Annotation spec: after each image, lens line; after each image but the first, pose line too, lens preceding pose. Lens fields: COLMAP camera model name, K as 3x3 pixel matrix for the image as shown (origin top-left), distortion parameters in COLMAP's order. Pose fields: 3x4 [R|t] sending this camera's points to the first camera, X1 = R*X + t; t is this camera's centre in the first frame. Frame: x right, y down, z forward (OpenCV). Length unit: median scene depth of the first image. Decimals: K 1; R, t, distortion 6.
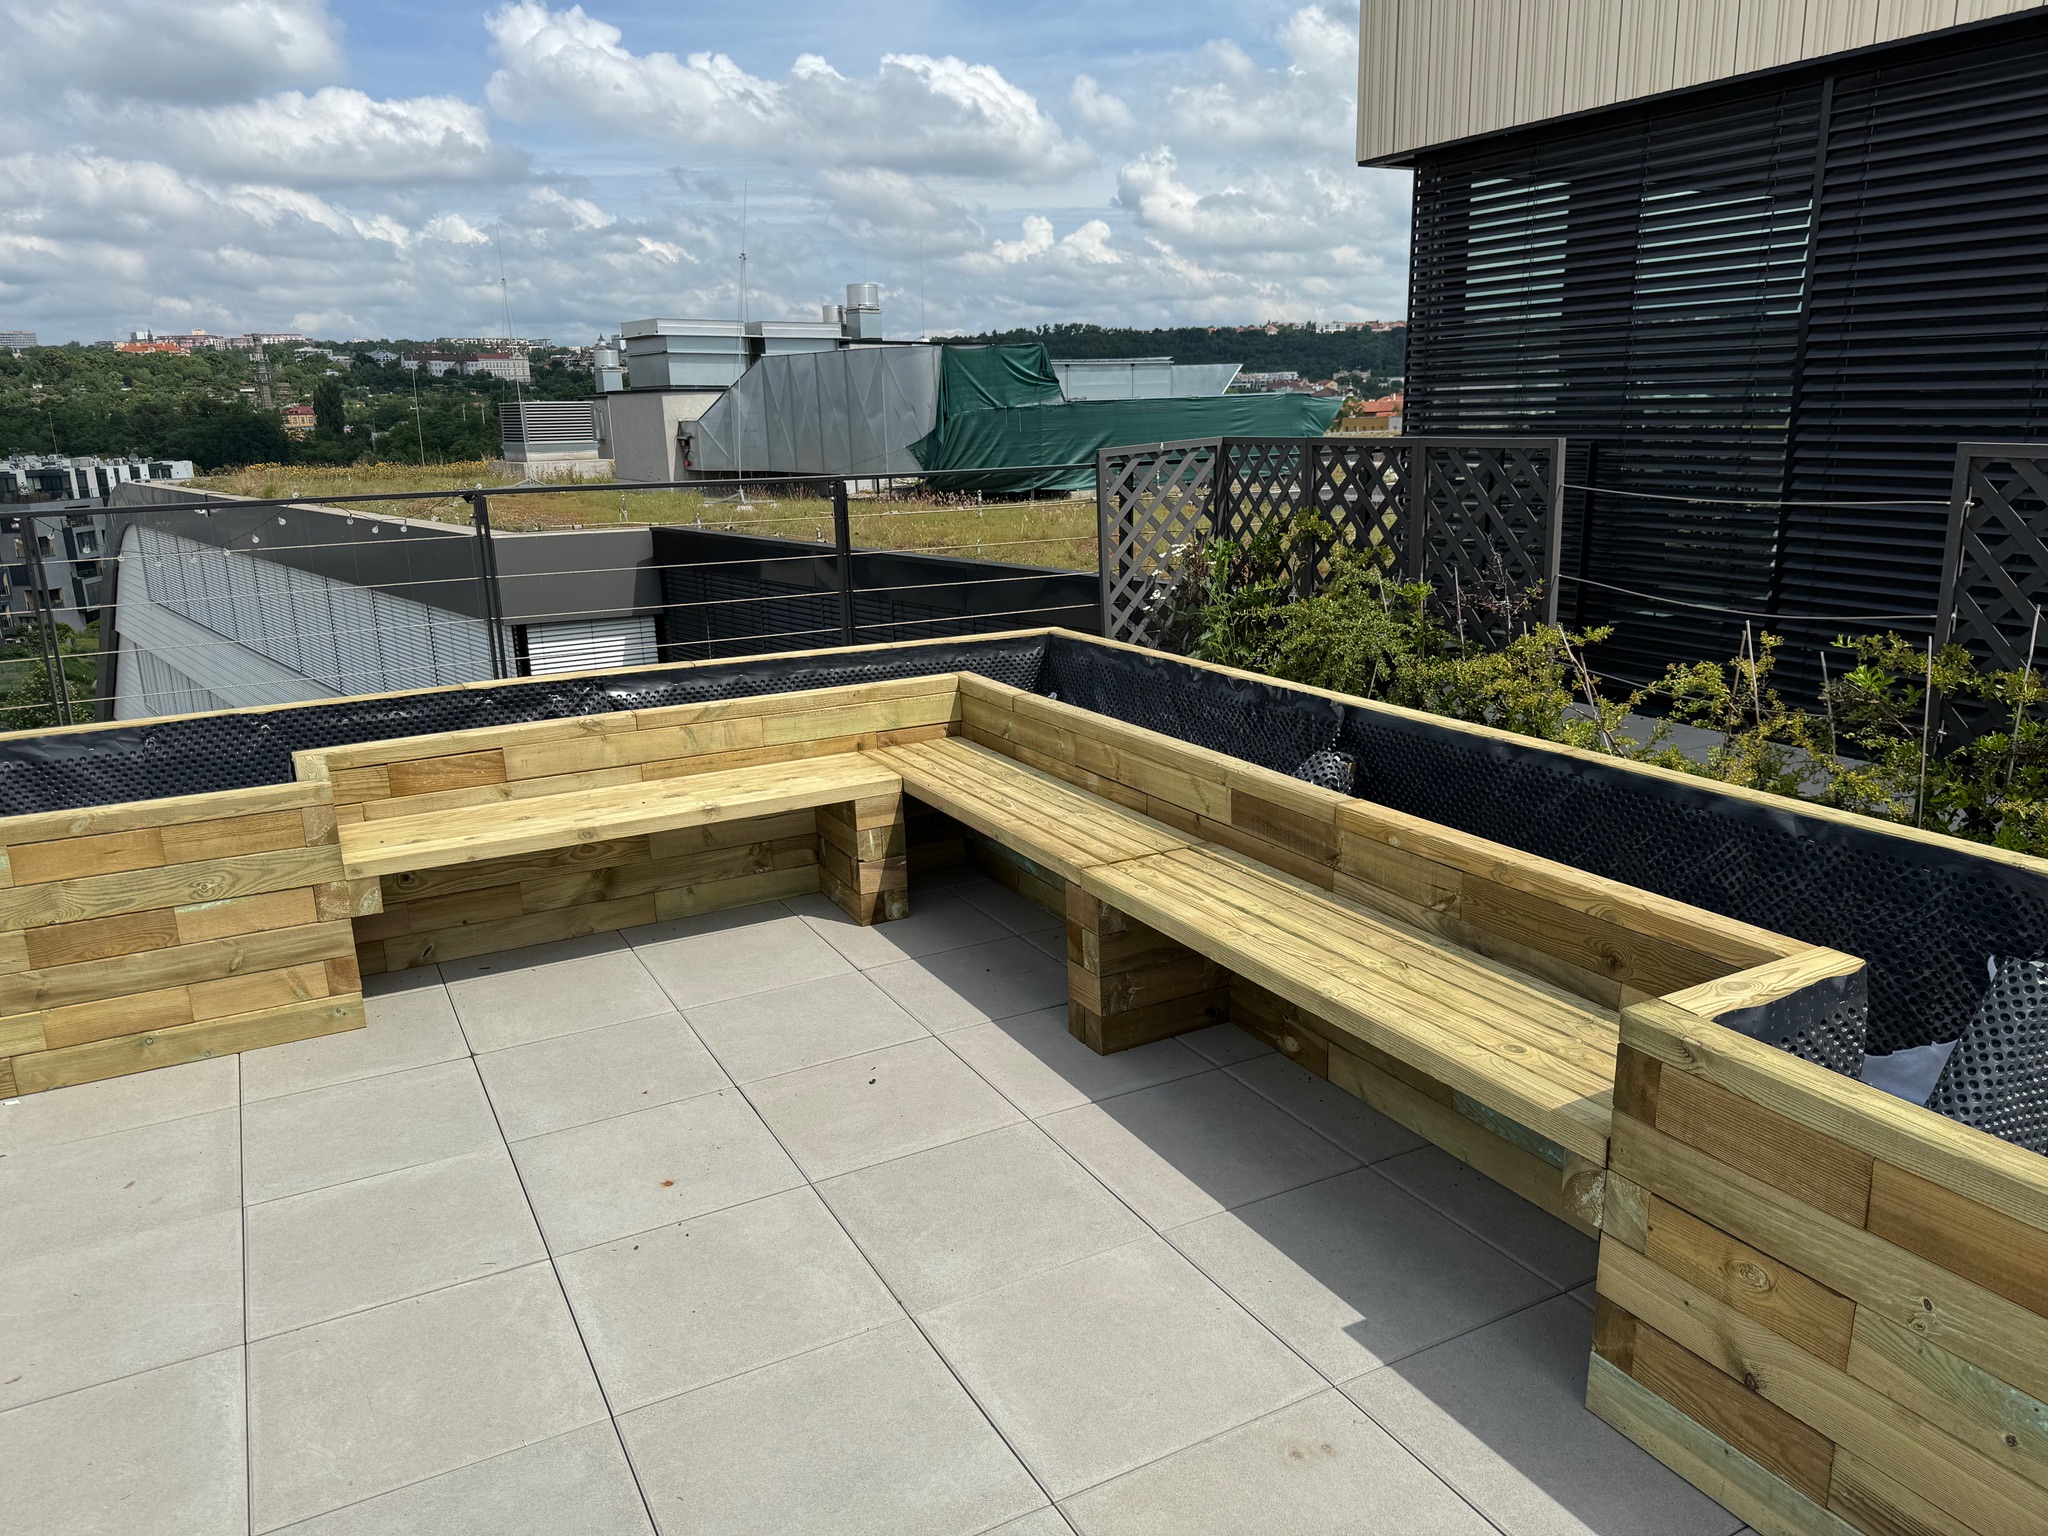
lens RADIAL K [[1429.2, 0, 1027.5], [0, 1429.2, 774.2], [0, 0, 1]] dist [0.136813, -0.226638]
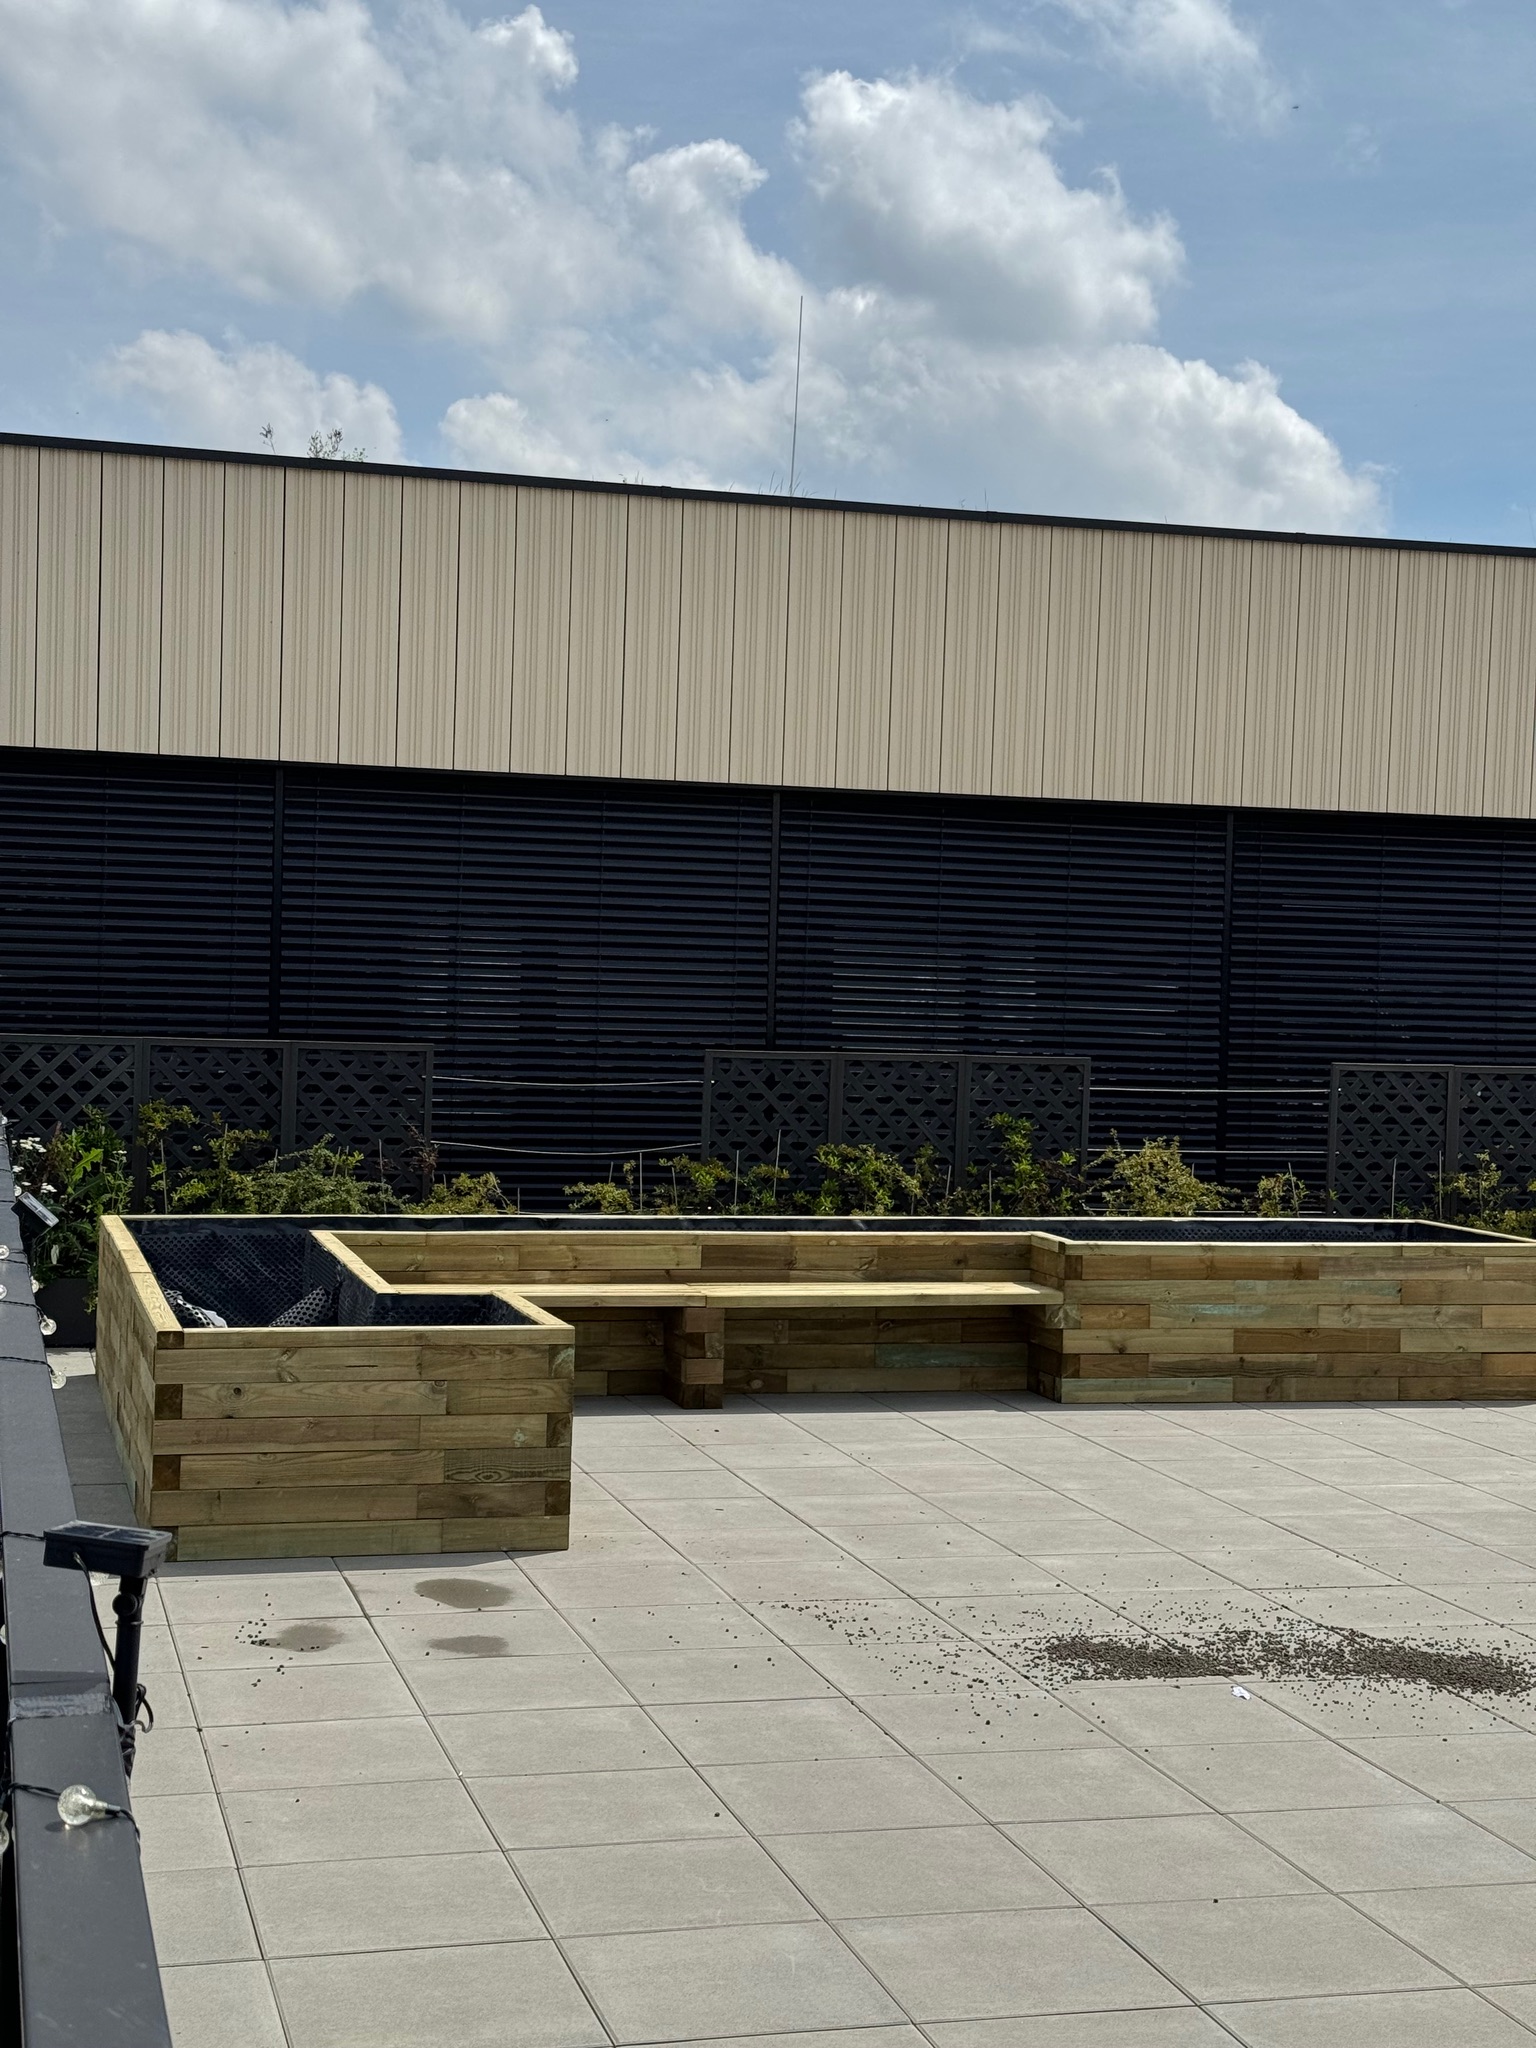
lens RADIAL K [[2834.8, 0, 768.0], [0, 2834.8, 1024.0], [0, 0, 1]] dist [0.159474, -0.010115]
pose [[0.208798, 0.014817, 0.977847, -1.359031], [0.207357, 0.976480, -0.059073, -0.013482], [-0.955723, 0.215098, 0.200815, 0.087677]]
